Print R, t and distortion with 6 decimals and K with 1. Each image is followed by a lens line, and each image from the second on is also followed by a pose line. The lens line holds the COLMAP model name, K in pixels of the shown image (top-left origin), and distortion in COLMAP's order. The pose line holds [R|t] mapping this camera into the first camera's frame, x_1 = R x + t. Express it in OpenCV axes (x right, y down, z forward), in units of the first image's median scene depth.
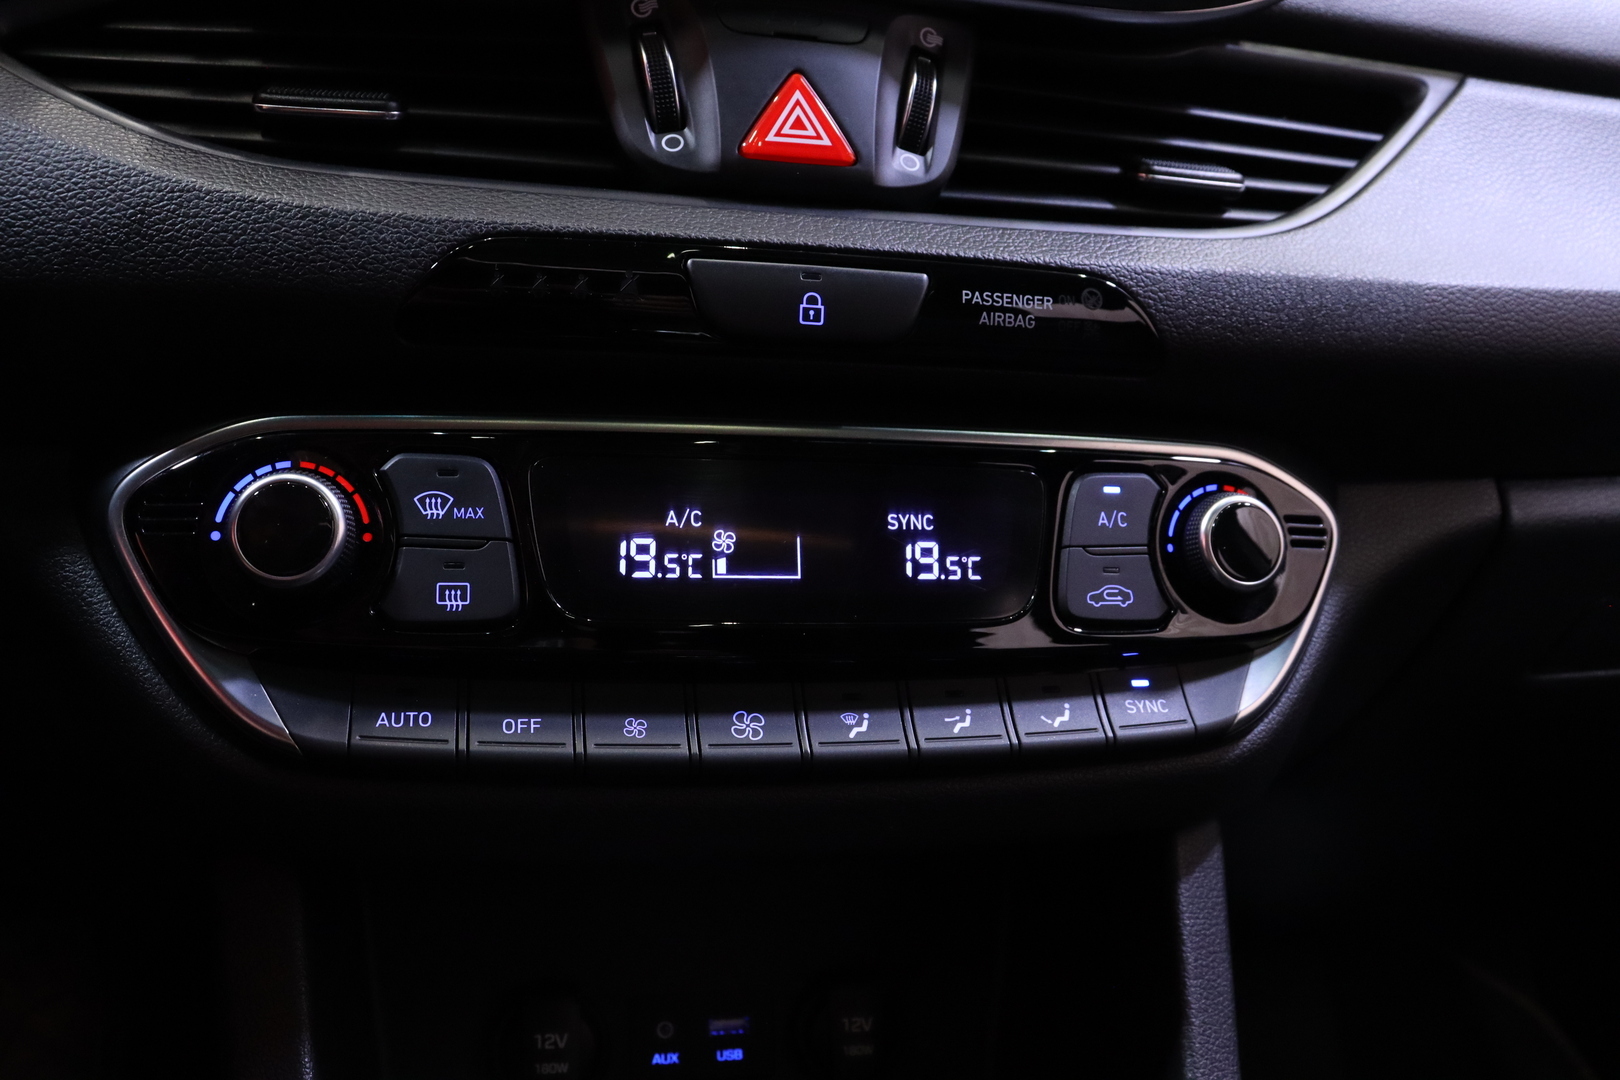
lens RADIAL K [[1325.0, 0, 803.9], [0, 1325.0, 493.5], [0, 0, 1]] dist [-0.169544, 0.122832]
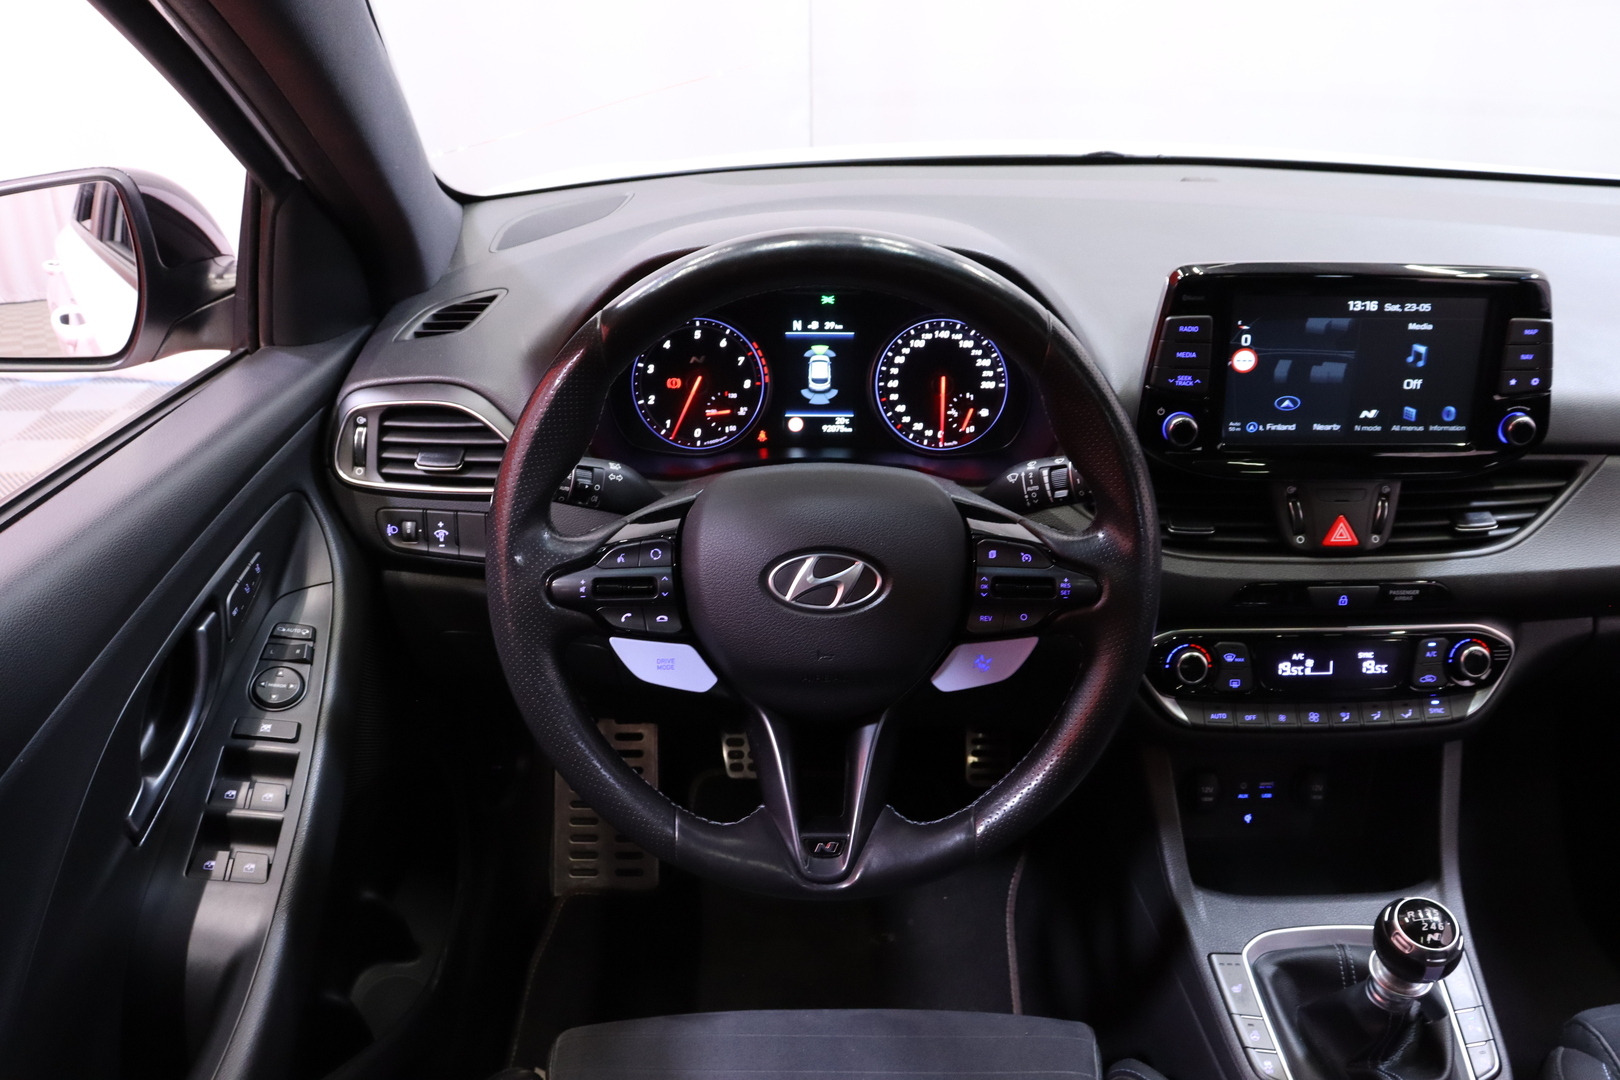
lens RADIAL K [[1325.0, 0, 800.8], [0, 1325.0, 542.6], [0, 0, 1]] dist [-0.169544, 0.122832]
pose [[0.972024, 0.036516, -0.232025, -0.544743], [0.029062, 0.961553, 0.273078, -1.146320], [0.233076, -0.272181, 0.933591, -2.191654]]
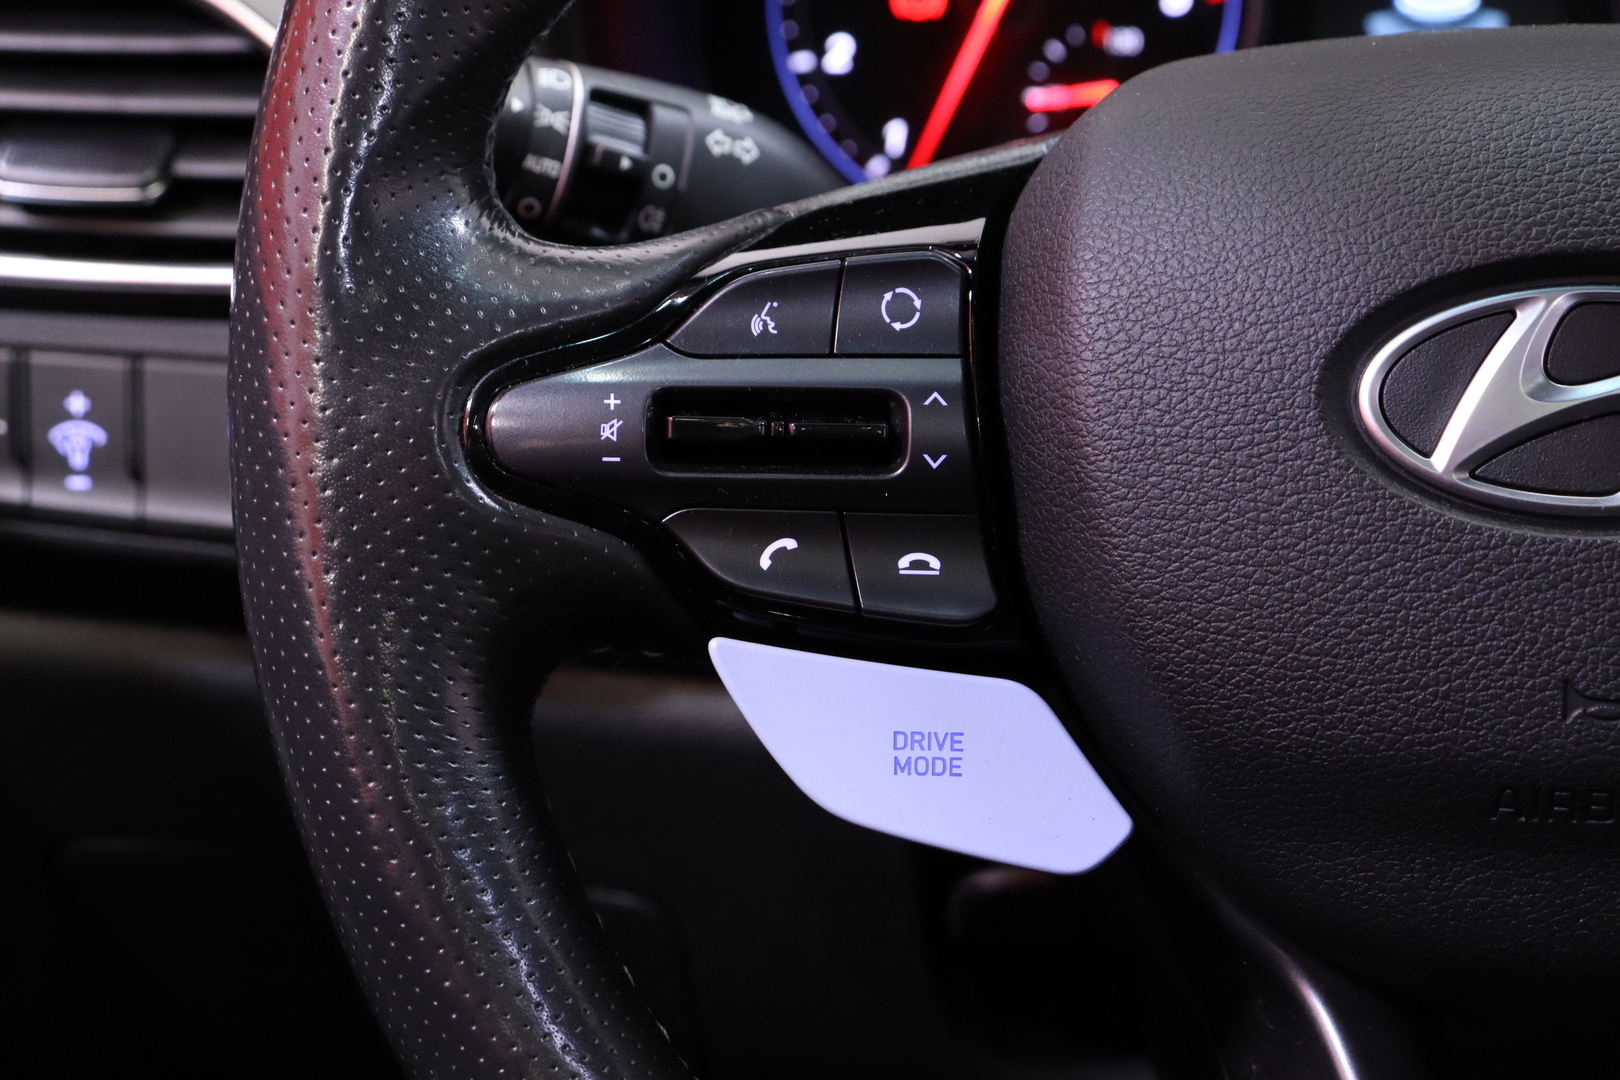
lens RADIAL K [[3715.2, 0, 810.5], [0, 3715.2, 540.7], [0, 0, 1]] dist [0.270168, 0.000000]
pose [[0.946277, 0.016139, -0.322953, -0.849853], [0.029471, 0.990292, 0.135839, -0.589637], [0.322010, -0.138059, 0.936616, -1.636693]]
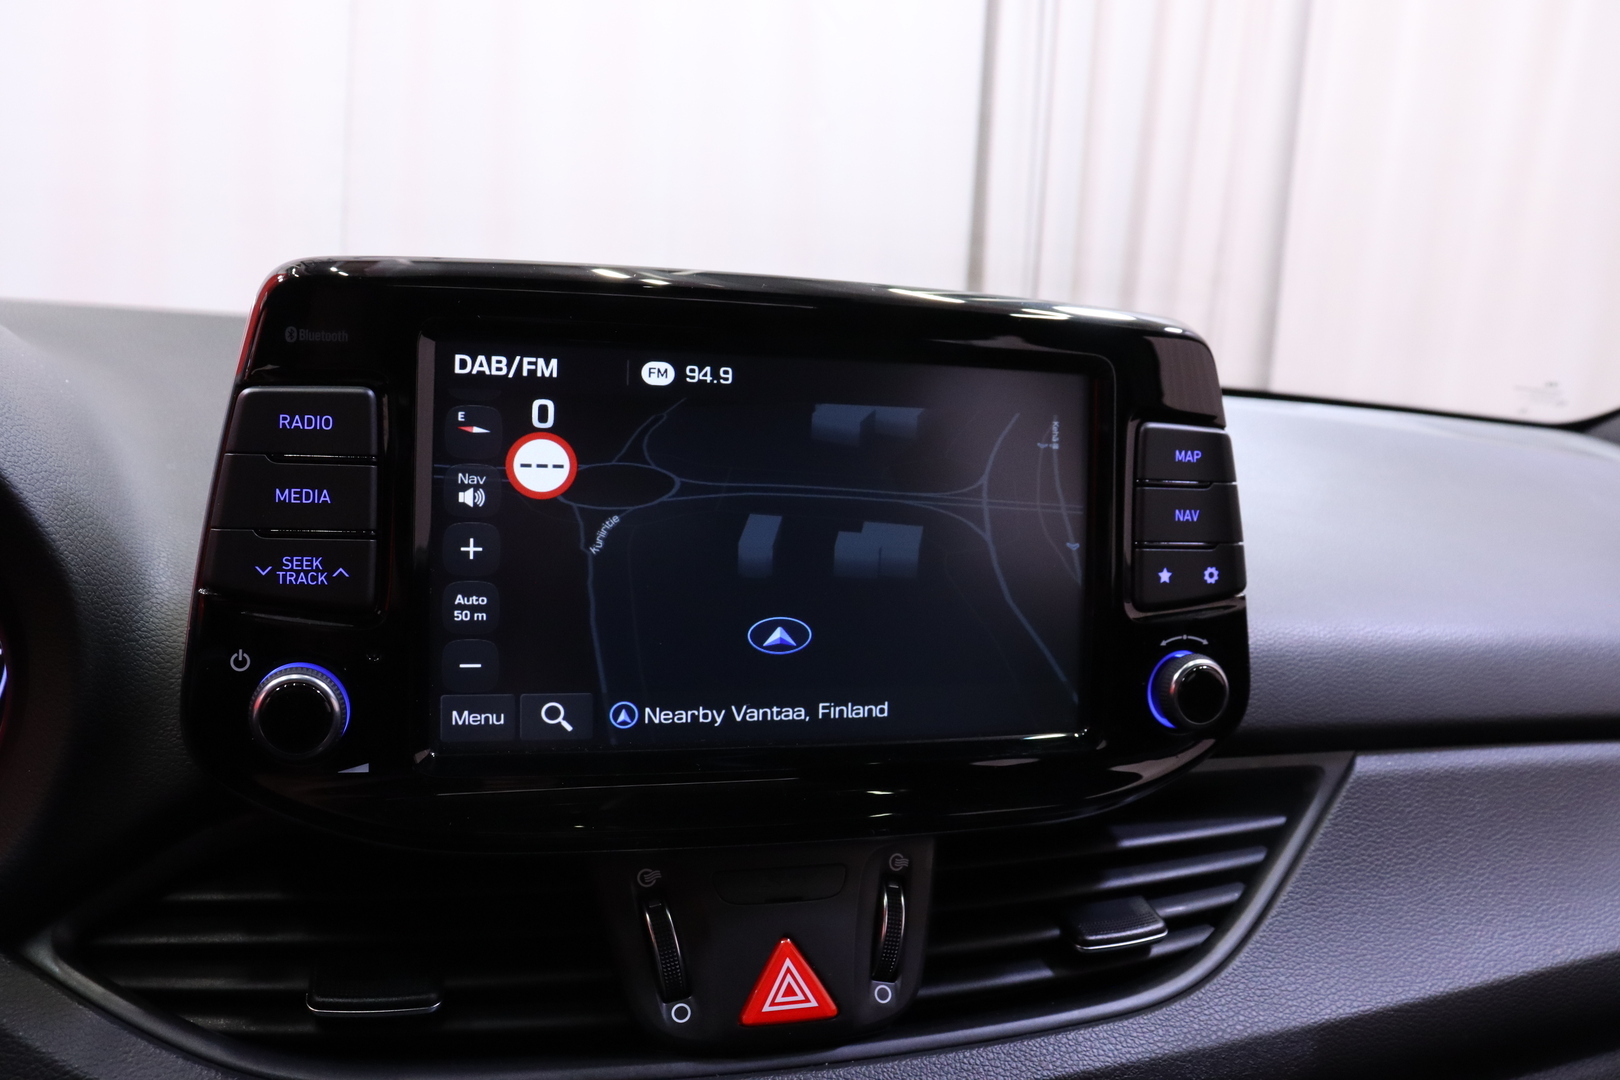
lens RADIAL K [[1325.0, 0, 814.5], [0, 1325.0, 533.1], [0, 0, 1]] dist [-0.169544, 0.122832]
pose [[0.996495, -0.016663, 0.081979, -0.069683], [0.020553, 0.998691, -0.046835, -0.633511], [-0.081091, 0.048356, 0.995533, -0.165421]]
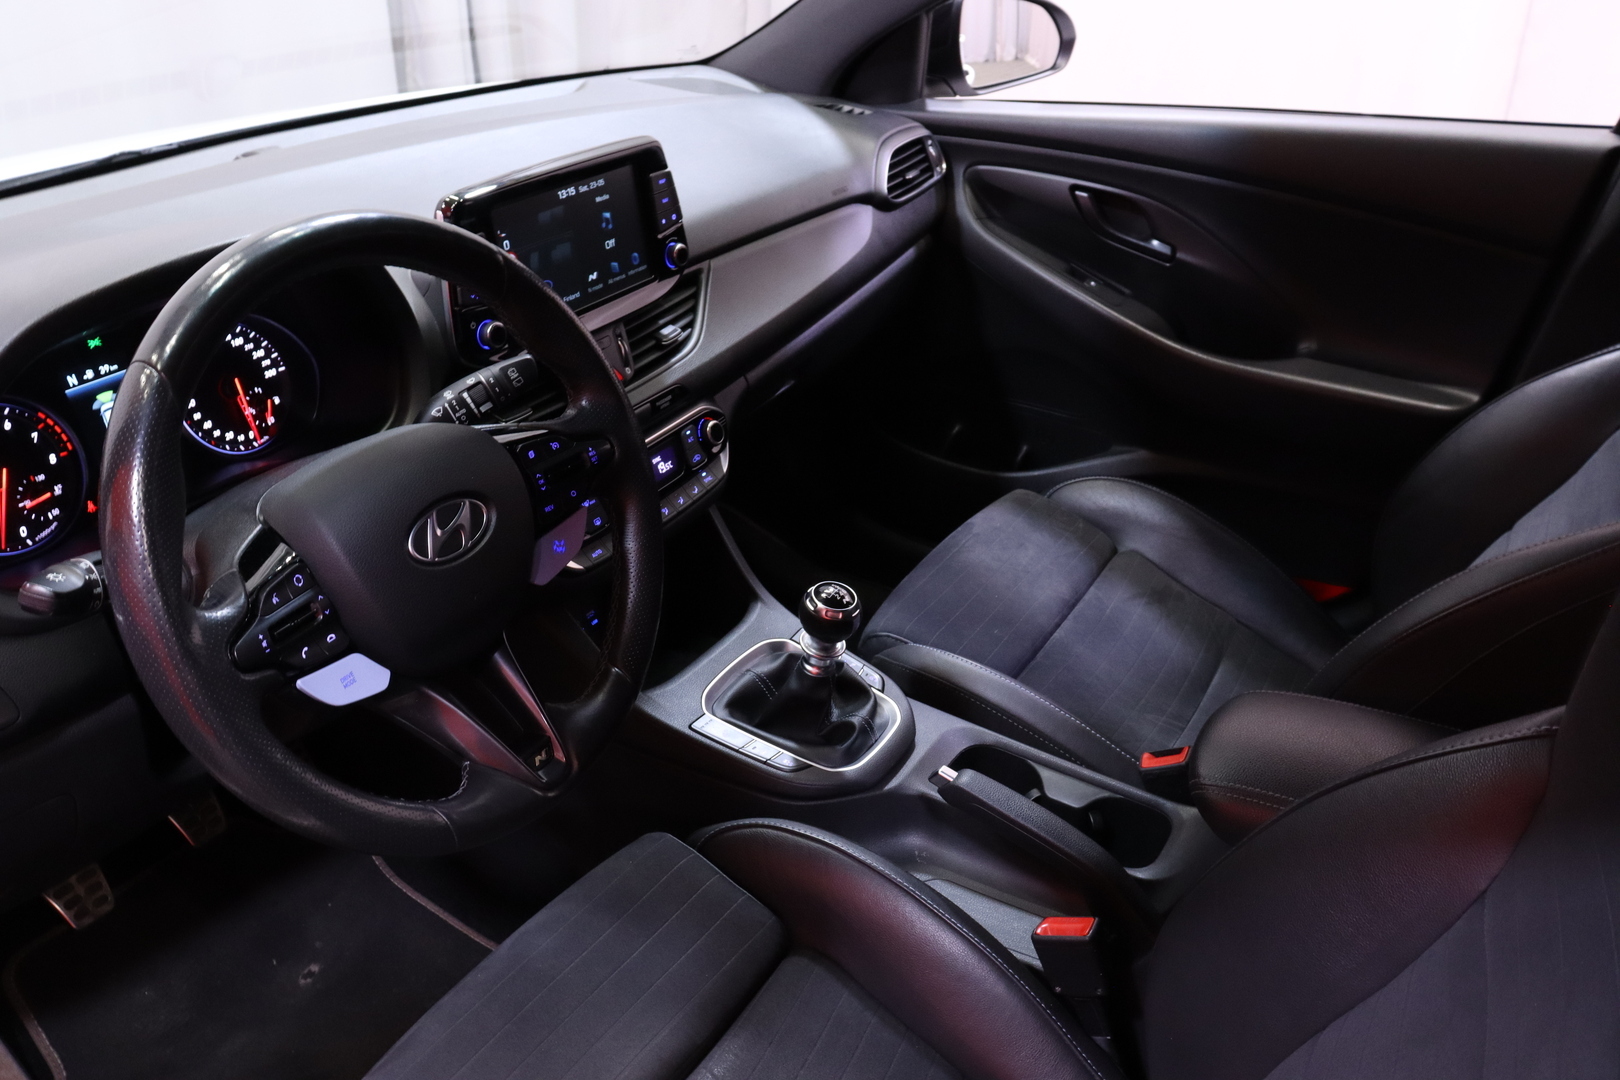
lens RADIAL K [[1325.0, 0, 811.9], [0, 1325.0, 535.7], [0, 0, 1]] dist [-0.169544, 0.122832]
pose [[0.696031, -0.403507, 0.593904, -2.088902], [0.187533, 0.900604, 0.392103, -1.269087], [-0.693089, -0.161539, 0.702519, -2.212805]]
